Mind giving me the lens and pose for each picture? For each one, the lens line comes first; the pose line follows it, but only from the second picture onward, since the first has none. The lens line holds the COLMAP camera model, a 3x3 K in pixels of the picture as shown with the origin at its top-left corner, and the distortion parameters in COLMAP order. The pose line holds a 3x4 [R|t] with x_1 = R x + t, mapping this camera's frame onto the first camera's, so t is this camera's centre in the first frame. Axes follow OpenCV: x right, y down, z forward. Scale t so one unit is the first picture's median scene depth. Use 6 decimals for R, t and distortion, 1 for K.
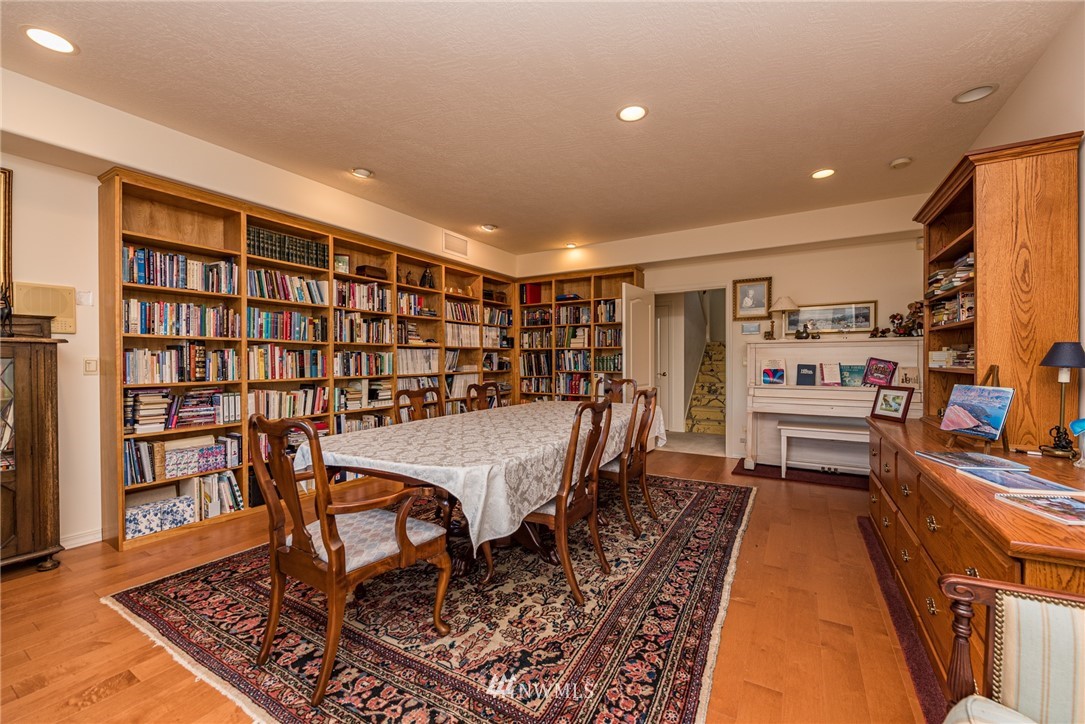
lens RADIAL K [[433.4, 0, 545.3], [0, 433.4, 360.8], [0, 0, 1]] dist [-0.002360, -0.000184]
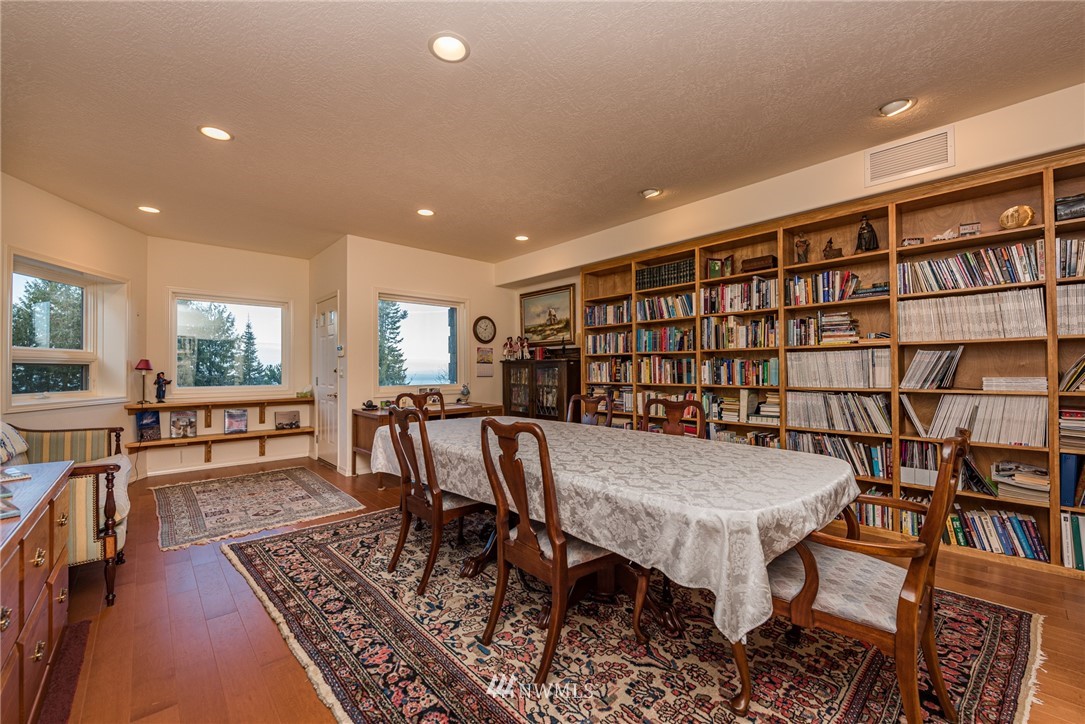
lens RADIAL K [[433.4, 0, 543.7], [0, 433.4, 366.4], [0, 0, 1]] dist [-0.002360, -0.000184]
pose [[-0.295213, 0.001853, -0.955430, 0.763027], [0.008027, 0.999968, -0.000541, -0.010025], [0.955398, -0.007829, -0.295218, 1.205338]]
